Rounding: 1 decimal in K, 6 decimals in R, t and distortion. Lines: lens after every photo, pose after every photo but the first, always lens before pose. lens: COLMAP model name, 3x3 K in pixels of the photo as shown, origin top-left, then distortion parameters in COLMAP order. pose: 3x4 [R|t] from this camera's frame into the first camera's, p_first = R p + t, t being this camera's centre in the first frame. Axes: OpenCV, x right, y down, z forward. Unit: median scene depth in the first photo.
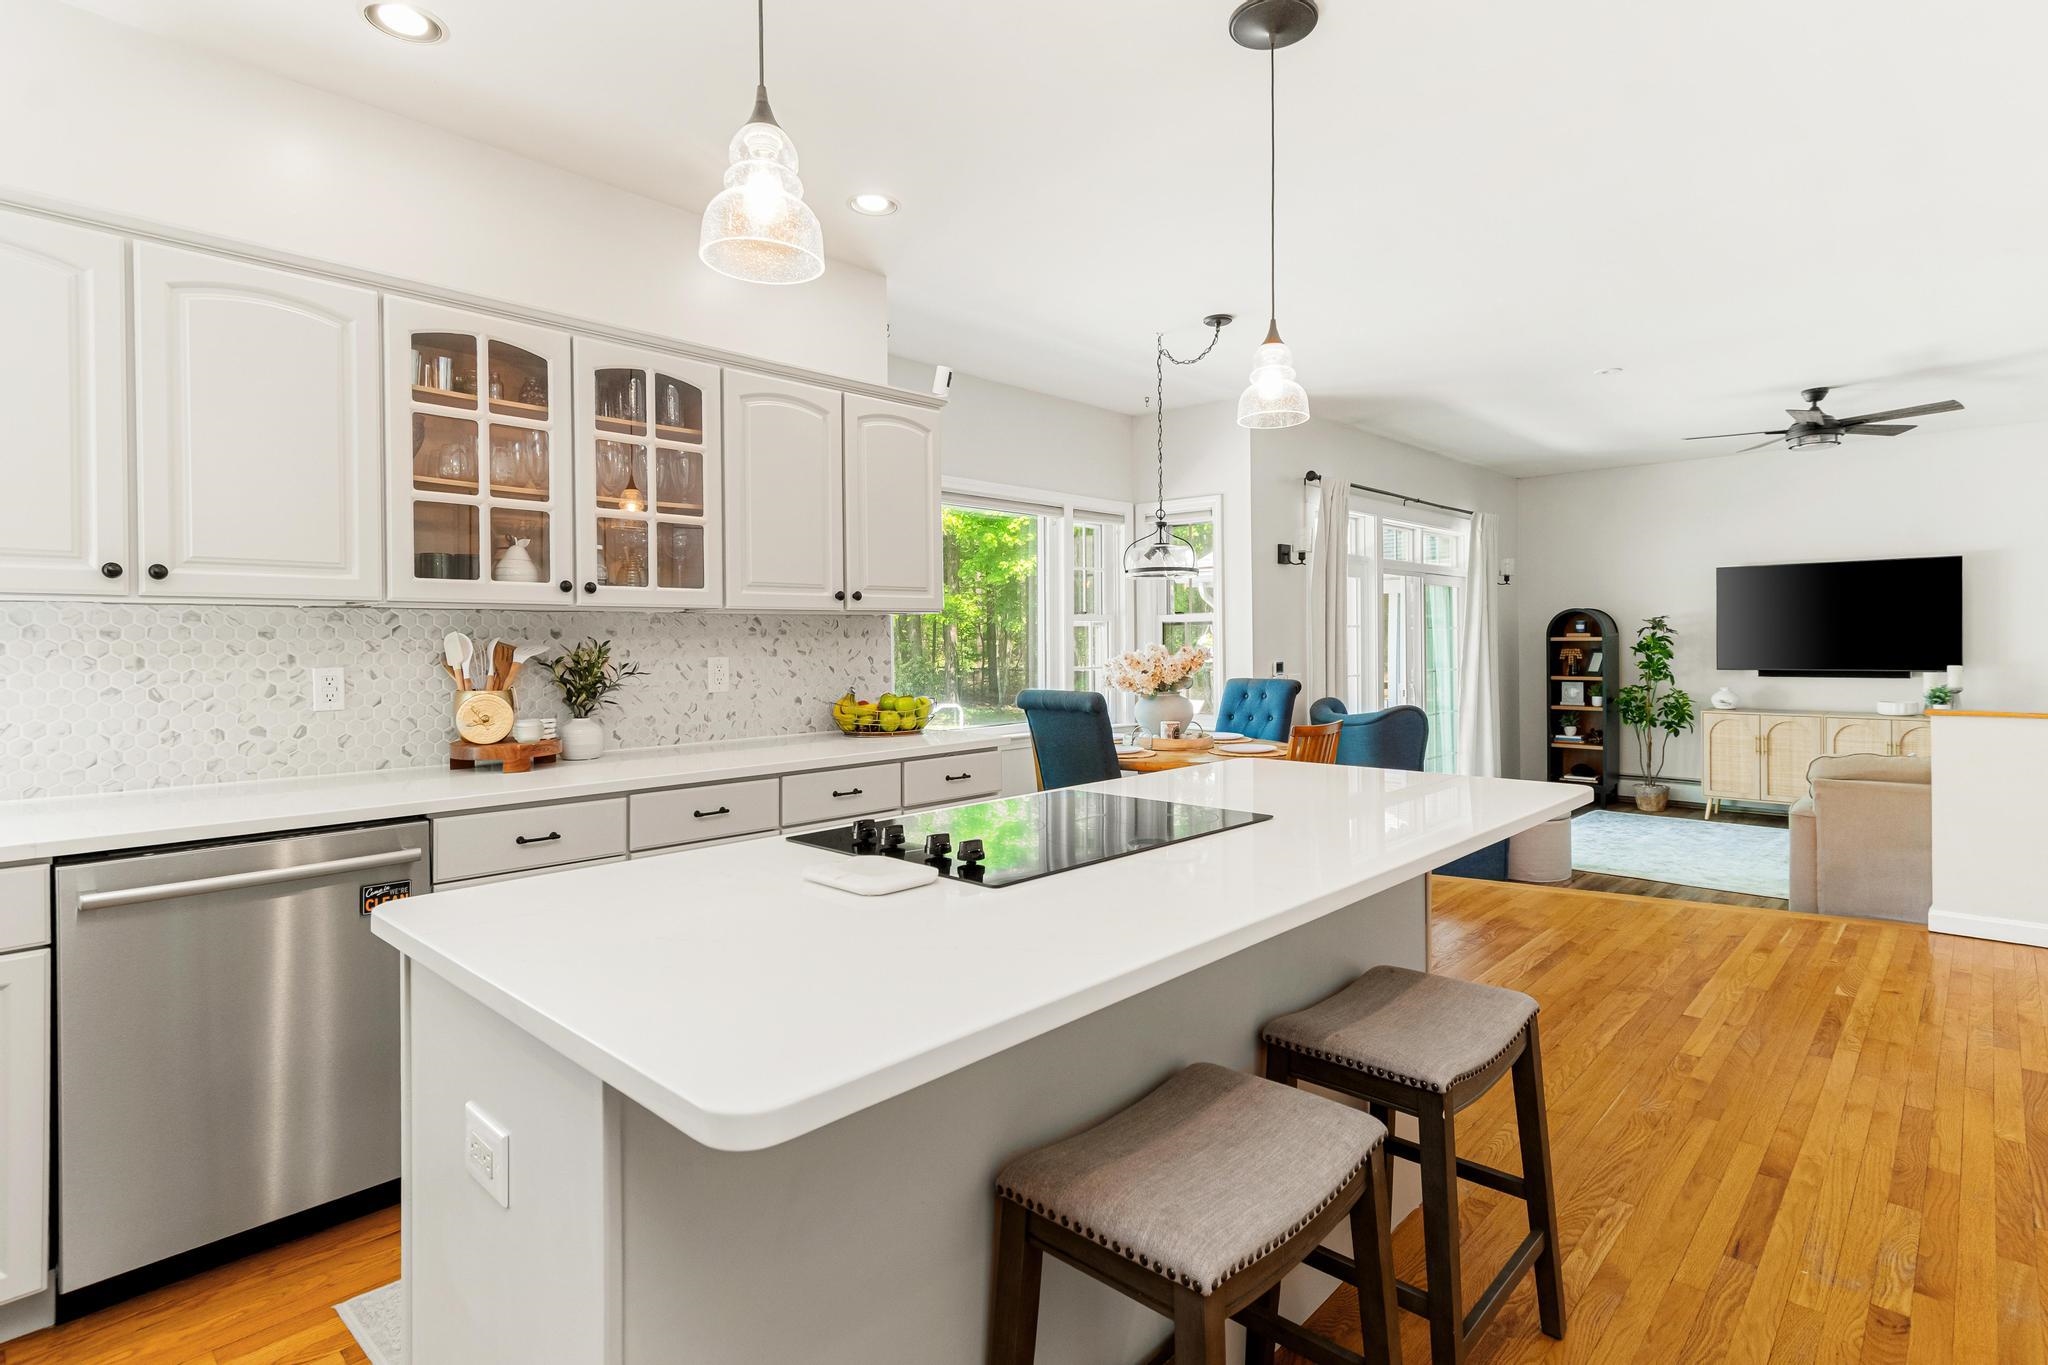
lens RADIAL K [[1024.1, 0, 1025.3], [0, 1024.1, 650.4], [0, 0, 1]] dist [0.018265, -0.000293]
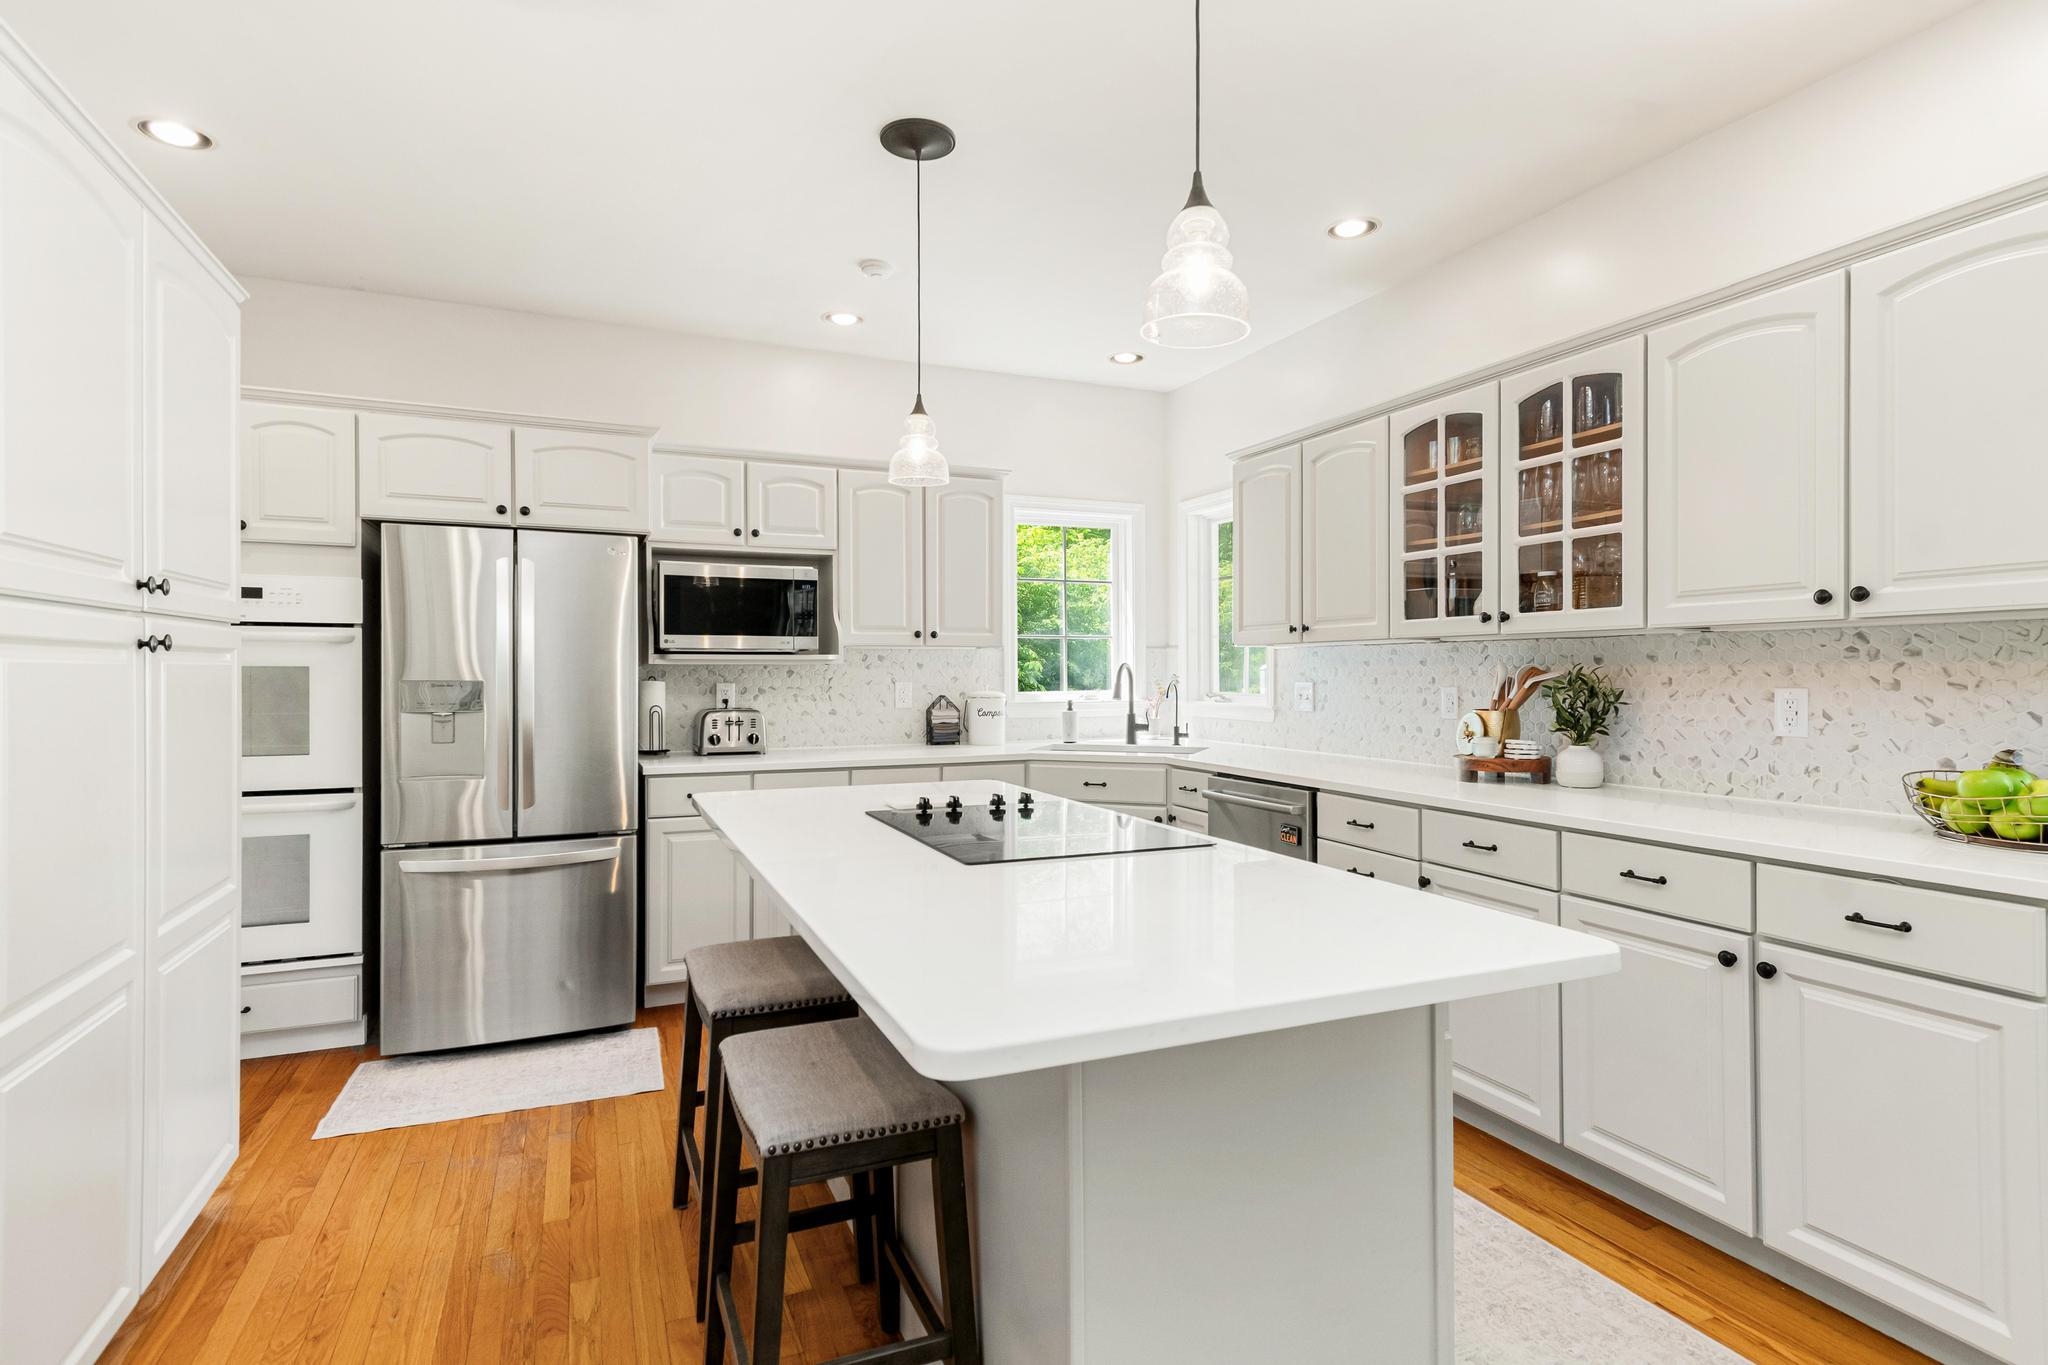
lens RADIAL K [[1035.2, 0, 1024.0], [0, 1035.2, 682.5], [0, 0, 1]] dist [0.011131, -0.000365]
pose [[-0.401404, 0.018235, -0.915720, 0.617850], [-0.002249, 0.999779, 0.020894, -0.012652], [0.915898, 0.010446, -0.401274, 0.815660]]
